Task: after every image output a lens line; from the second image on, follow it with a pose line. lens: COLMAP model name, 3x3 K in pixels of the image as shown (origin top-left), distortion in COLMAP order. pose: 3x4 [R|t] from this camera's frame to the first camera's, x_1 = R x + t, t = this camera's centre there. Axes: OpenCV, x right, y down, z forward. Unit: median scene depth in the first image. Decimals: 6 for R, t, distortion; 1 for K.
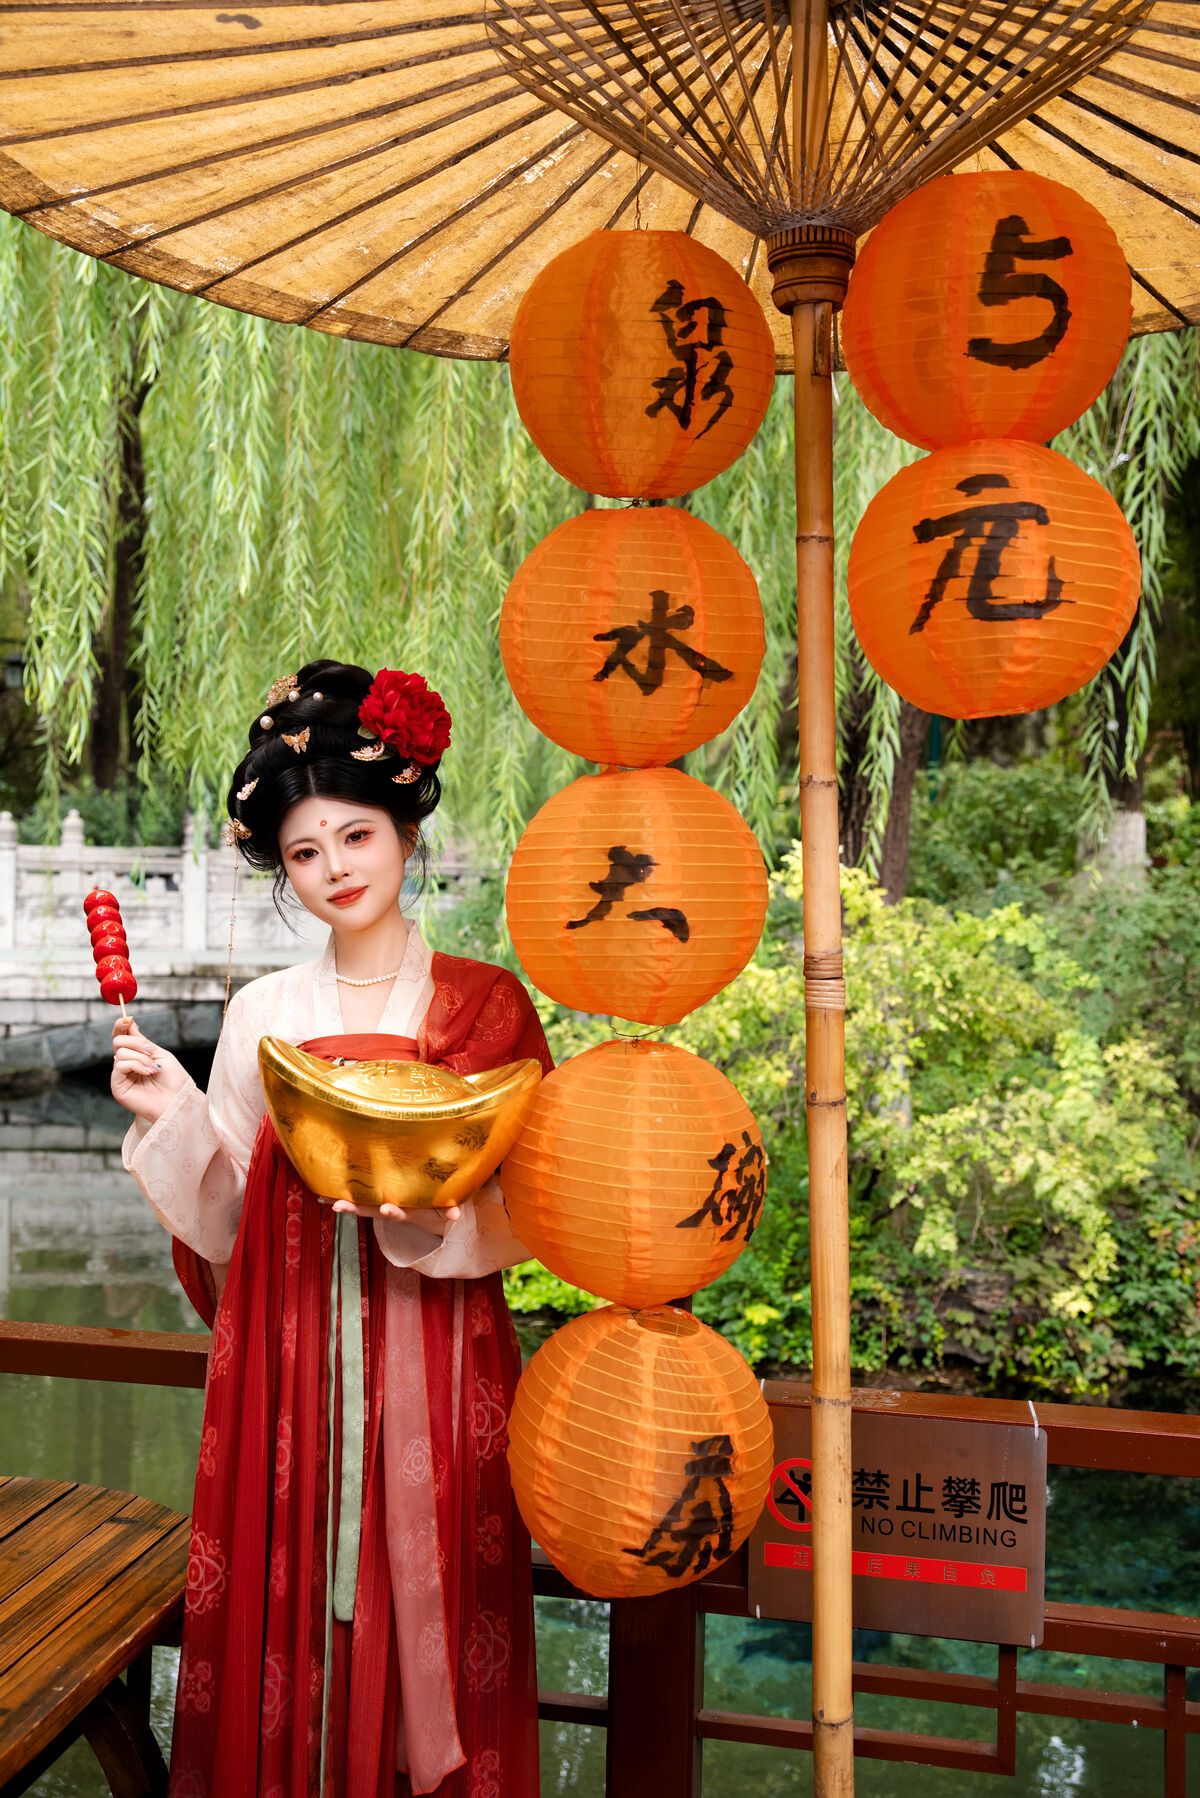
lens RADIAL K [[1916.4, 0, 600.0], [0, 1916.4, 899.0], [0, 0, 1]] dist [0.052662, -0.005384]
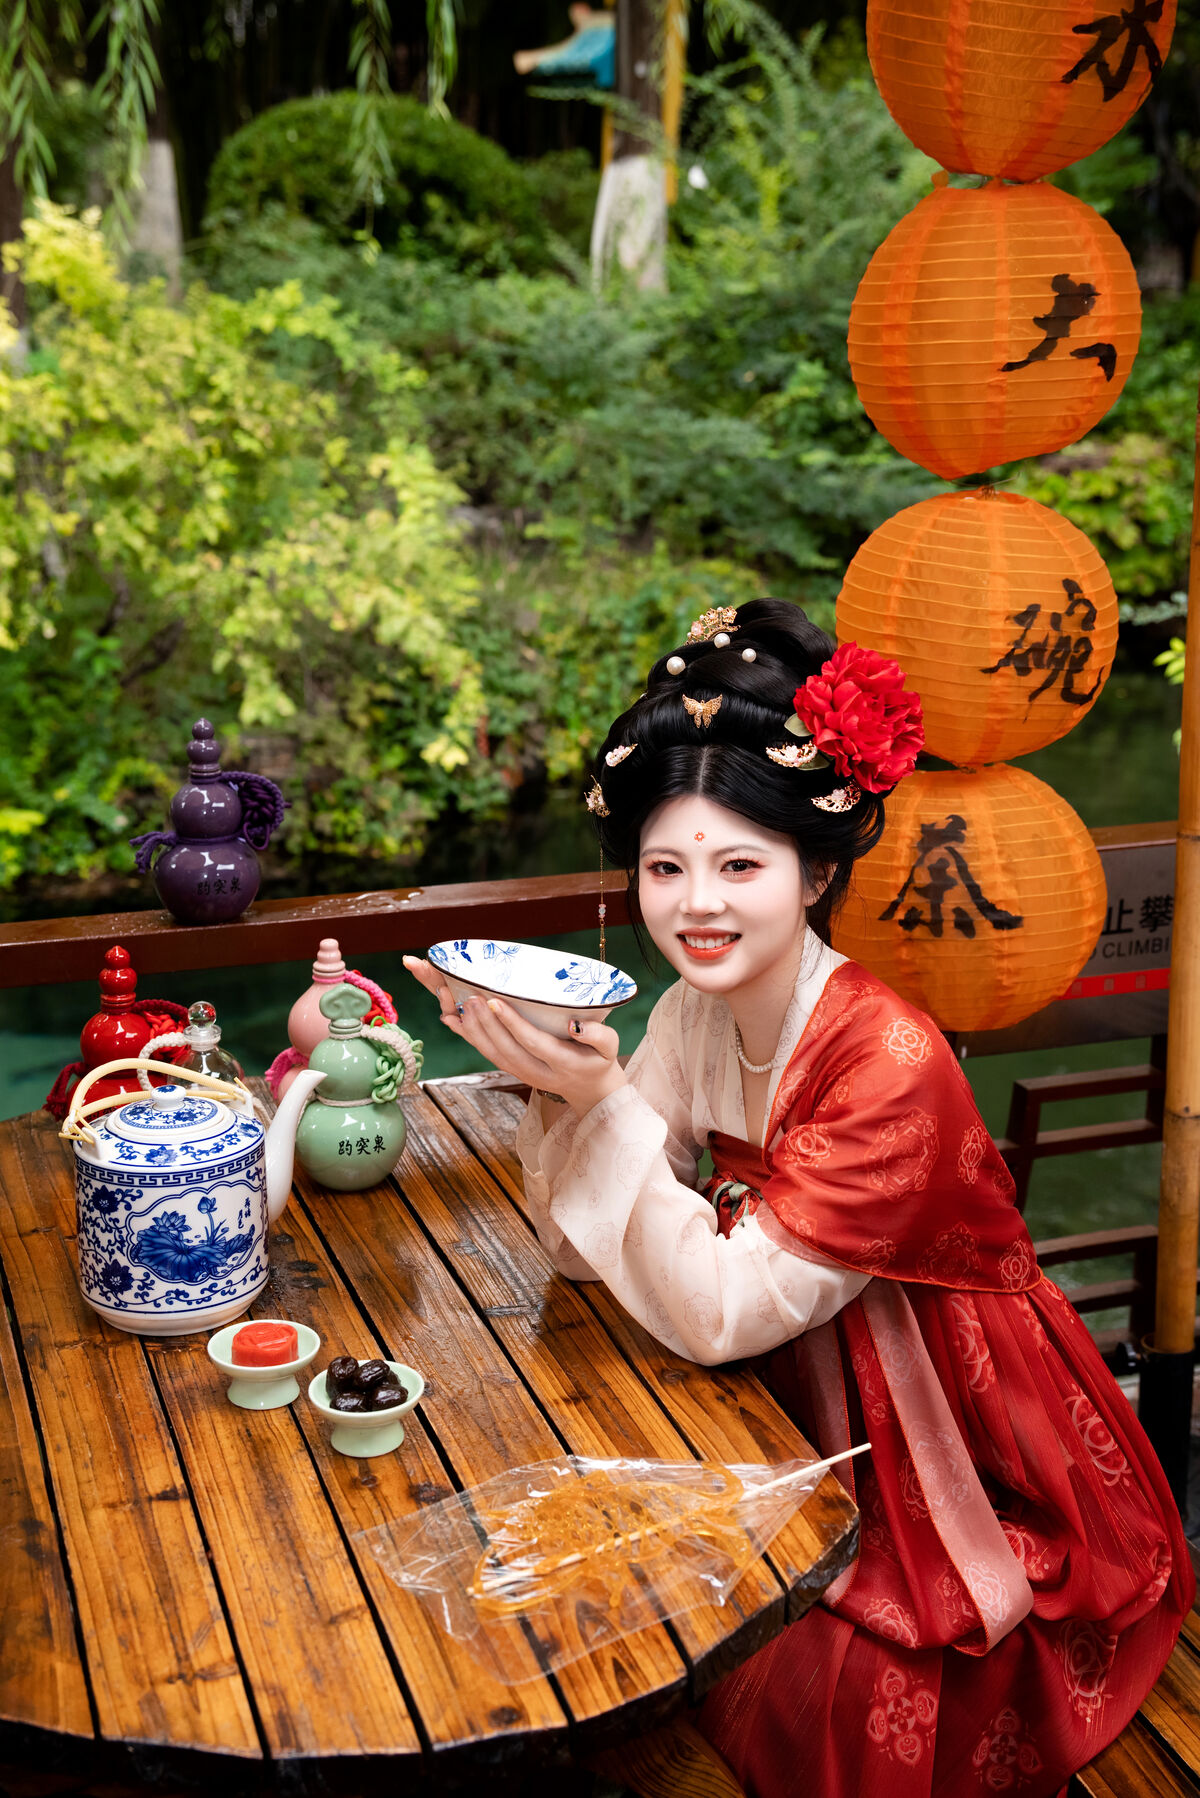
lens RADIAL K [[2407.7, 0, 656.2], [0, 2407.7, 898.1], [0, 0, 1]] dist [0.144257, 0.016481]
pose [[0.849778, -0.159597, 0.502401, -0.240807], [0.025436, 0.964371, 0.263326, -0.016459], [-0.526527, -0.210990, 0.823561, 0.019509]]
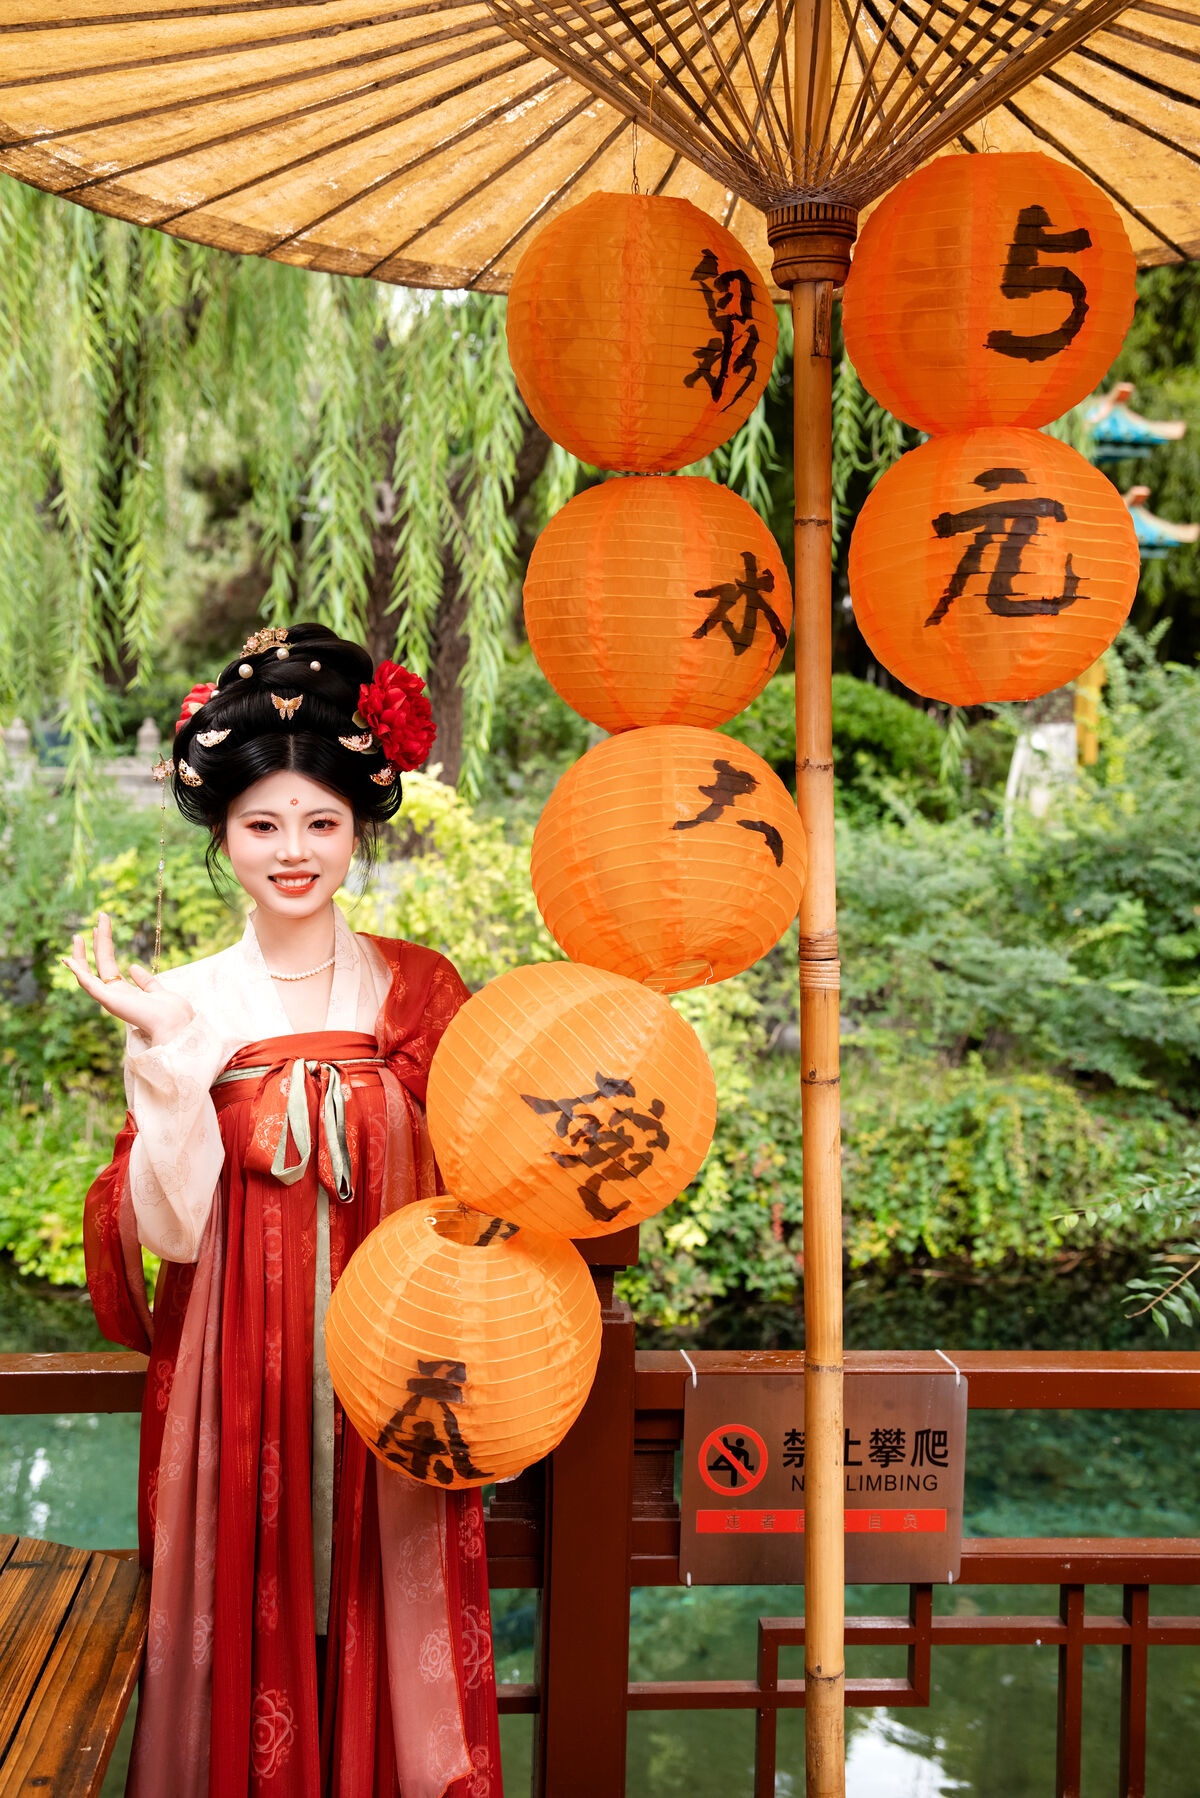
lens RADIAL K [[2130.8, 0, 600.0], [0, 2130.8, 899.0], [0, 0, 1]] dist [0.053397, 0.070198]
pose [[0.961021, -0.019547, 0.275783, -0.089518], [0.006160, 0.998764, 0.049325, -0.013645], [-0.276406, -0.045704, 0.959953, -0.015279]]
